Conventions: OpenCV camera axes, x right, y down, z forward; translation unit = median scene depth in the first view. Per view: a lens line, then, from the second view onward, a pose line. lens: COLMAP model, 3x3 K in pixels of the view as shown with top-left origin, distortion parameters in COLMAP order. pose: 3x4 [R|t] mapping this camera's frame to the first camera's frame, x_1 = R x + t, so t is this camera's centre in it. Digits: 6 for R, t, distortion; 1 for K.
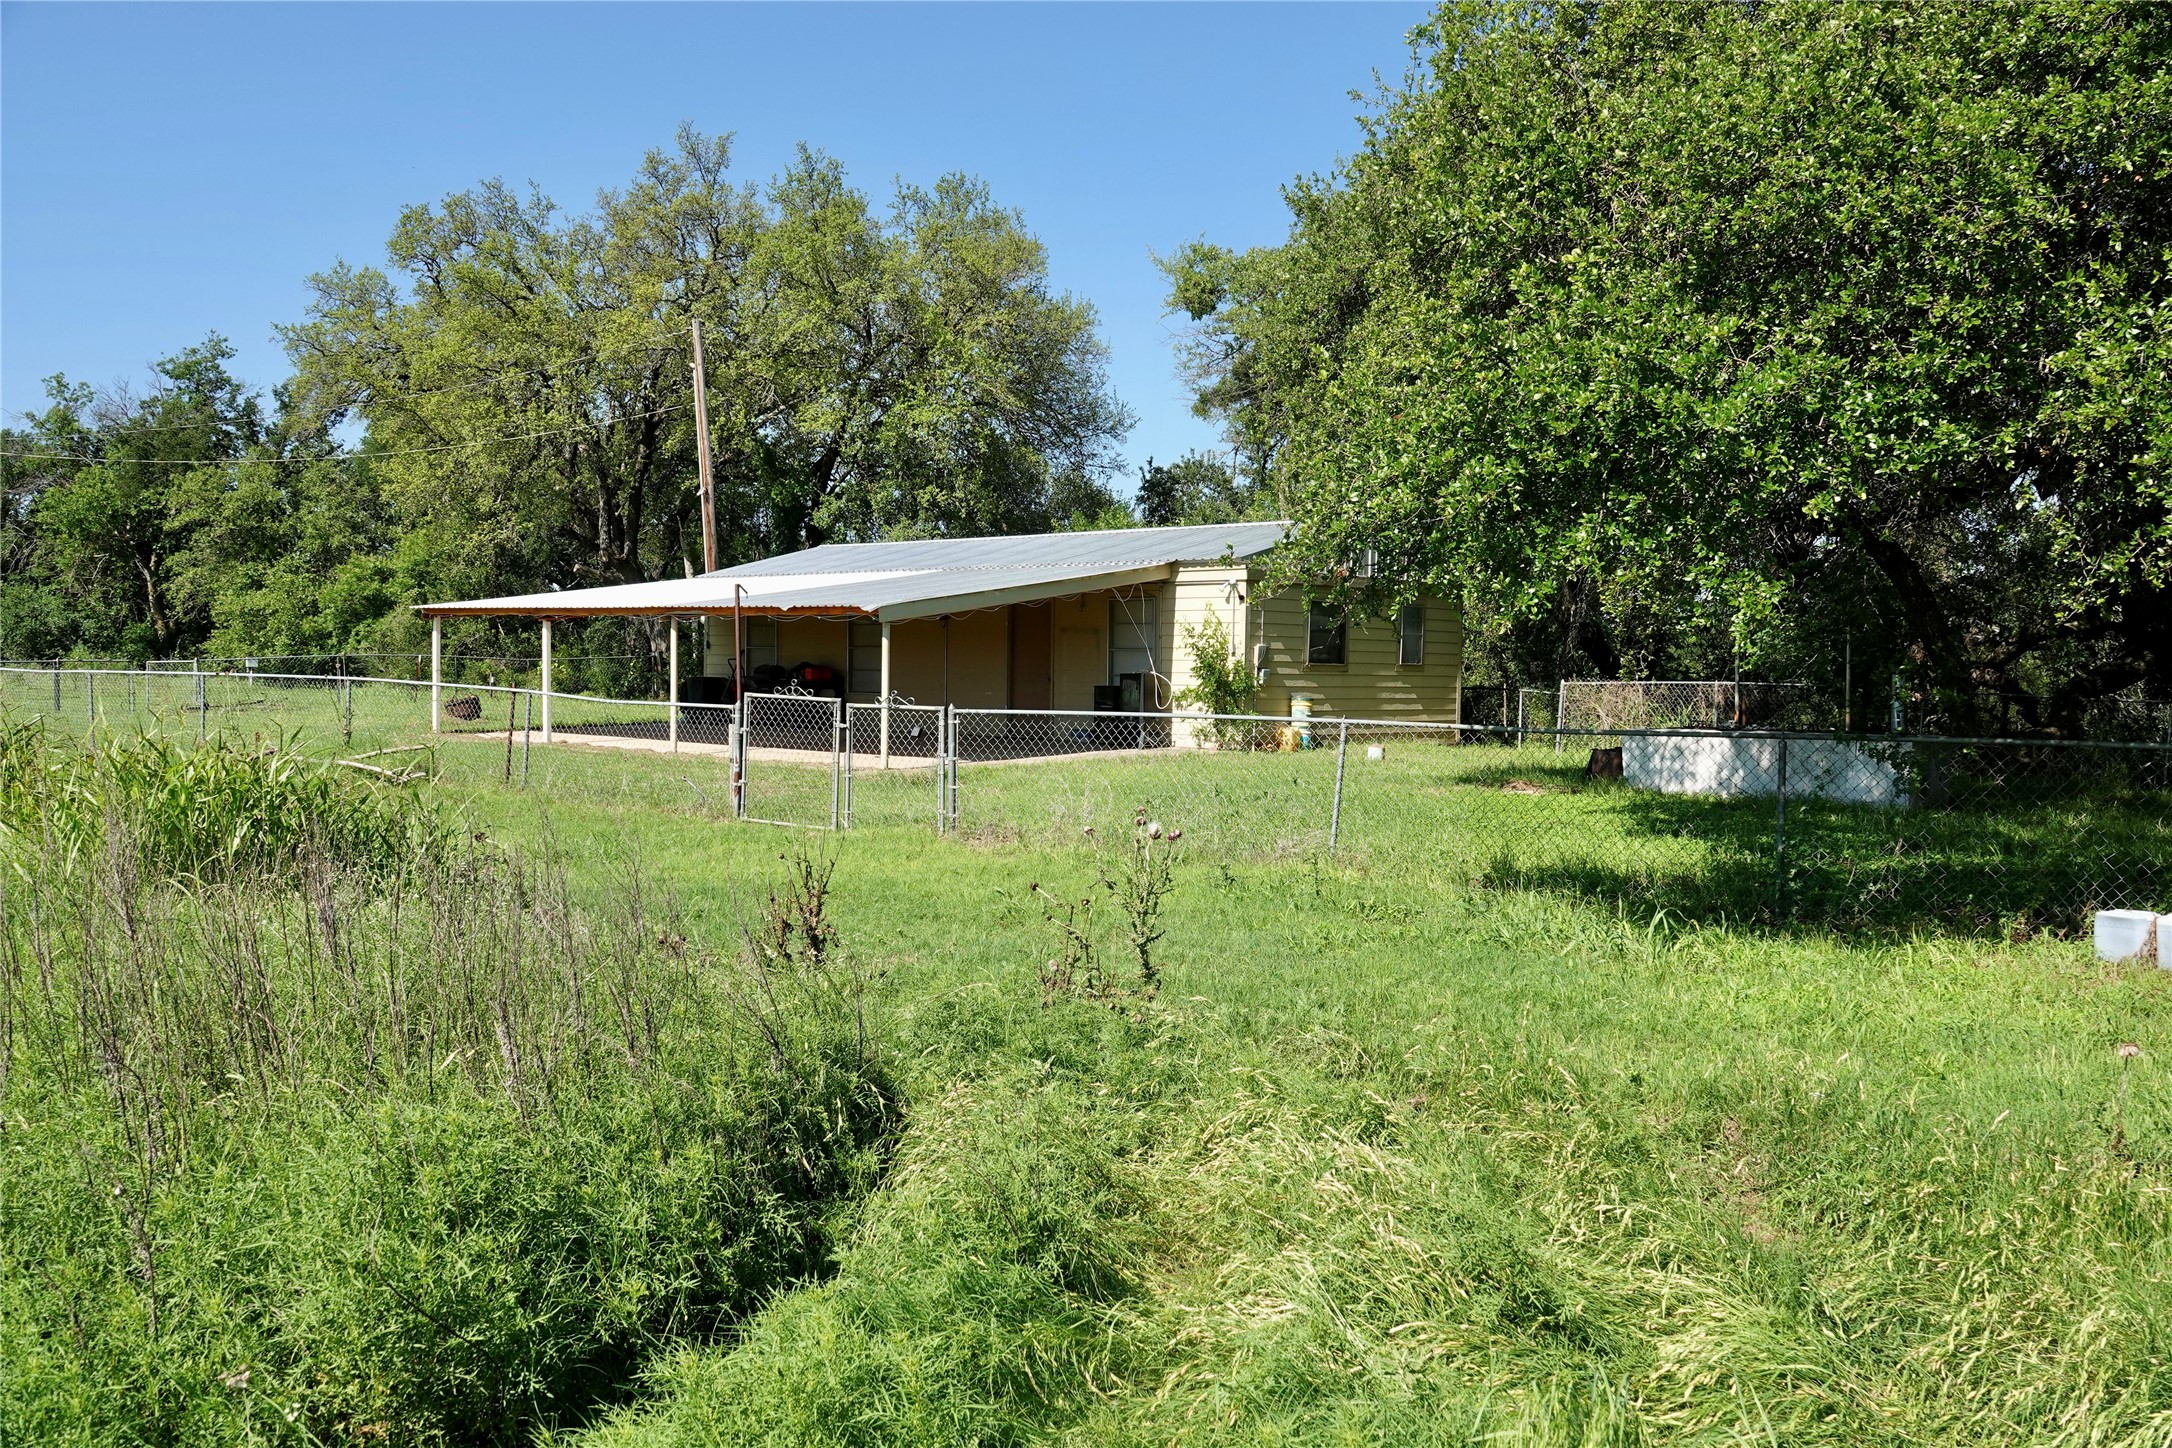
lens RADIAL K [[1935.6, 0, 1086.0], [0, 1935.6, 724.0], [0, 0, 1]] dist [-0.004673, -0.001484]
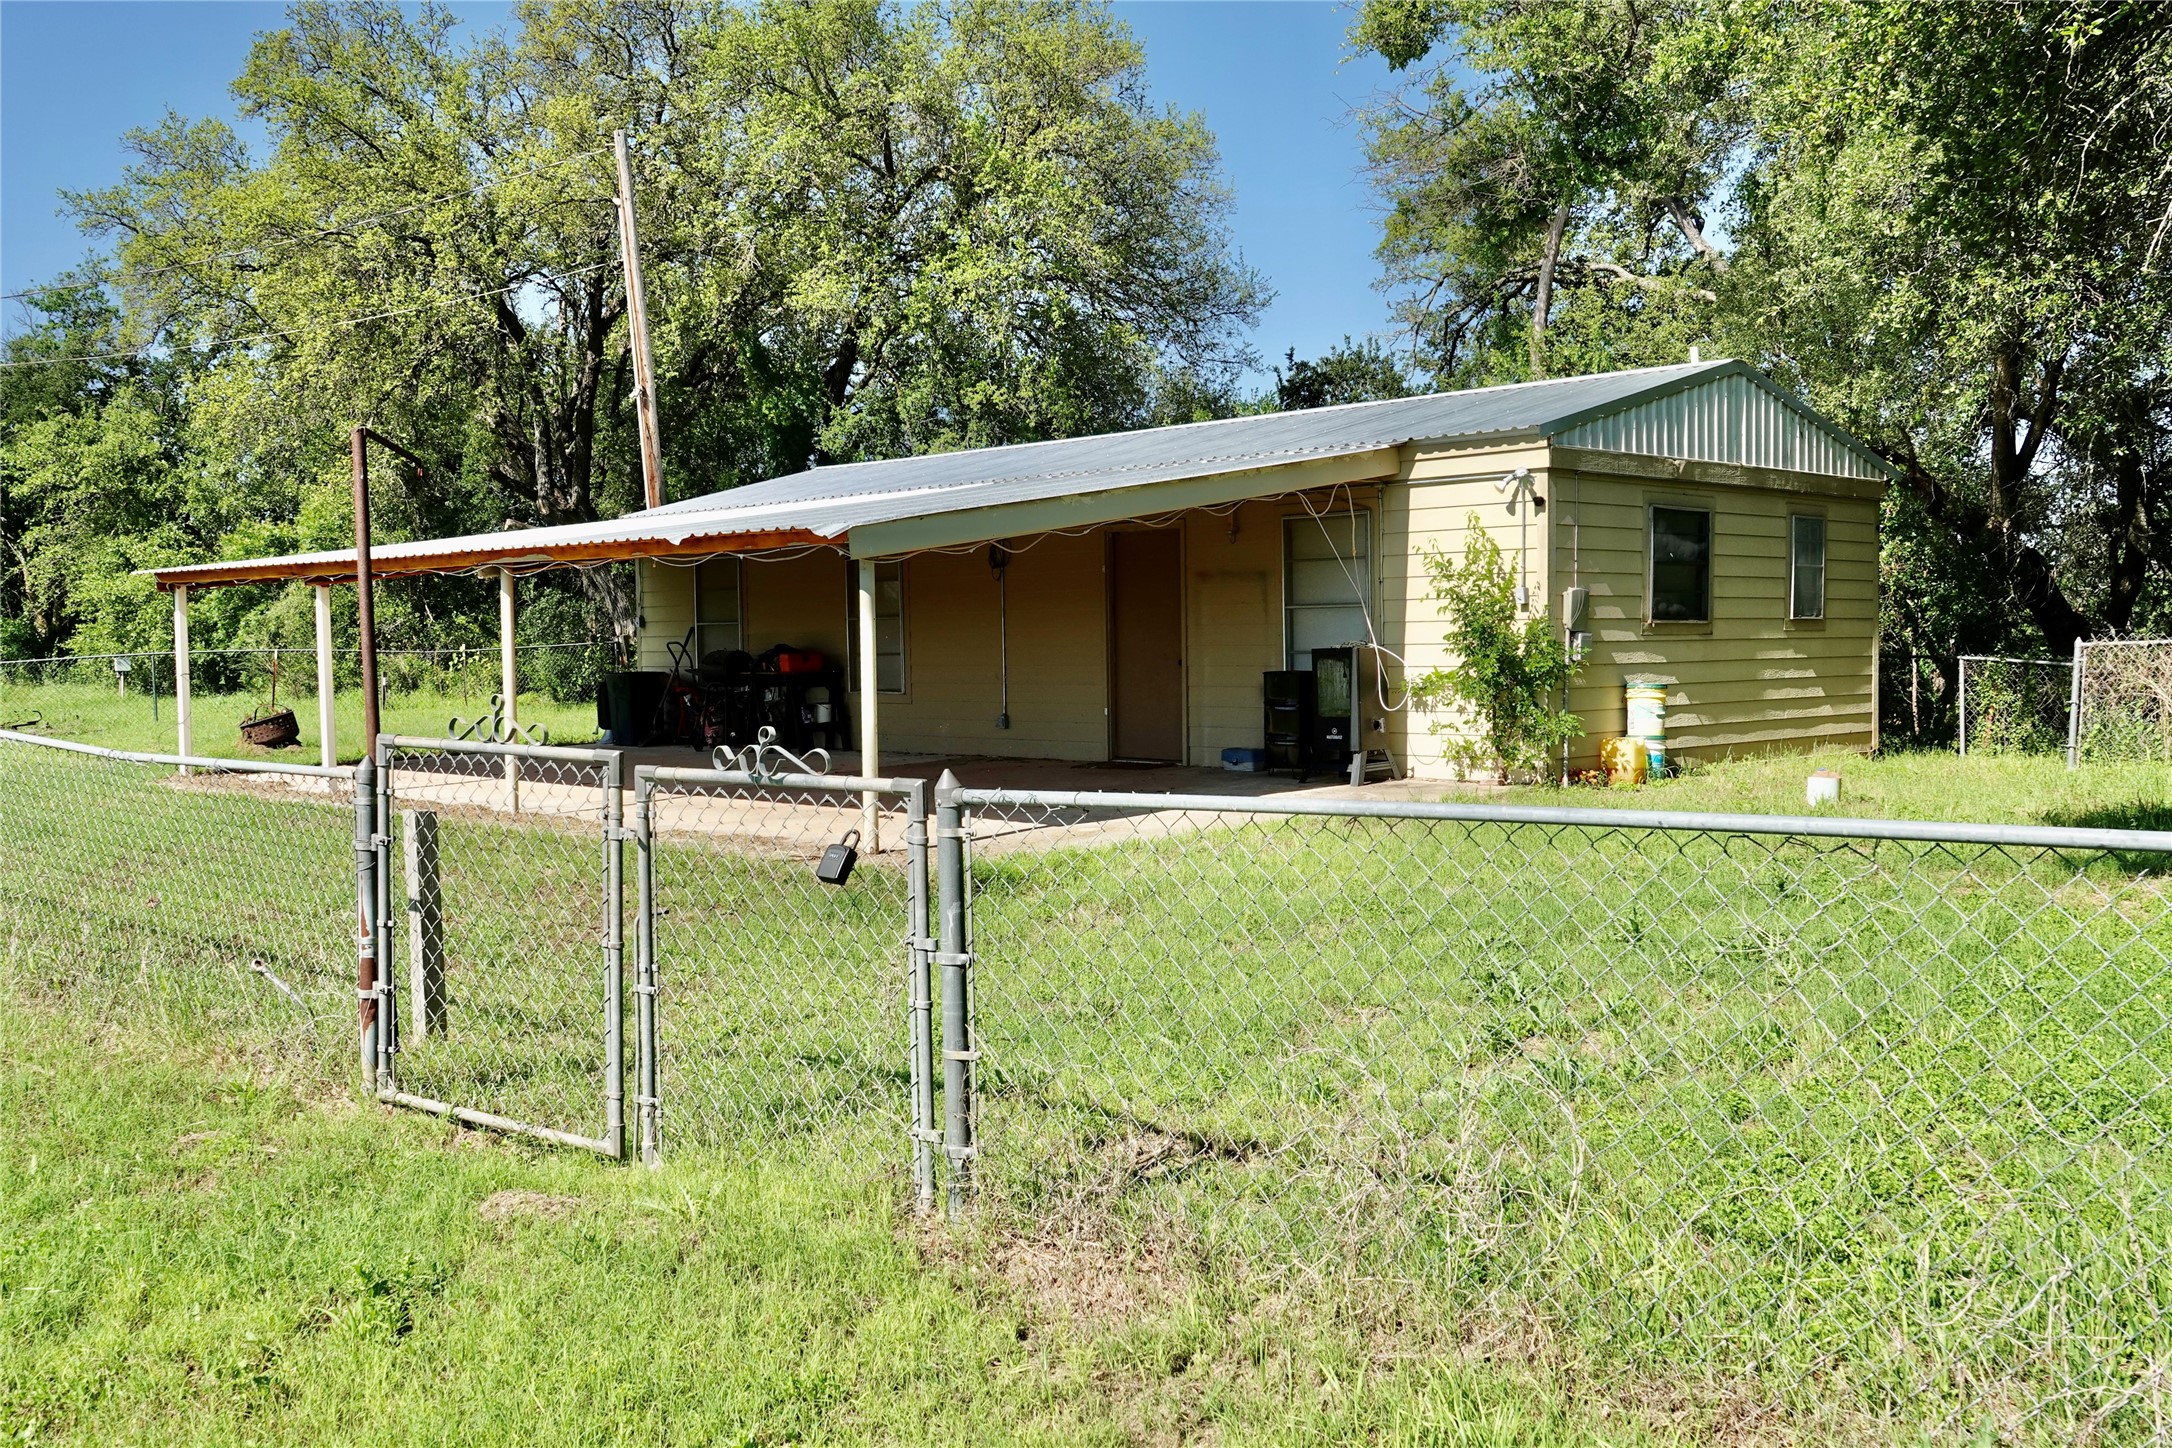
lens RADIAL K [[2116.4, 0, 1086.0], [0, 2116.4, 724.0], [0, 0, 1]] dist [-0.000675, -0.003841]
pose [[0.998571, -0.026069, -0.046649, -0.013758], [0.026477, 0.999616, 0.008149, -0.008092], [0.046419, -0.009372, 0.998878, 0.282522]]
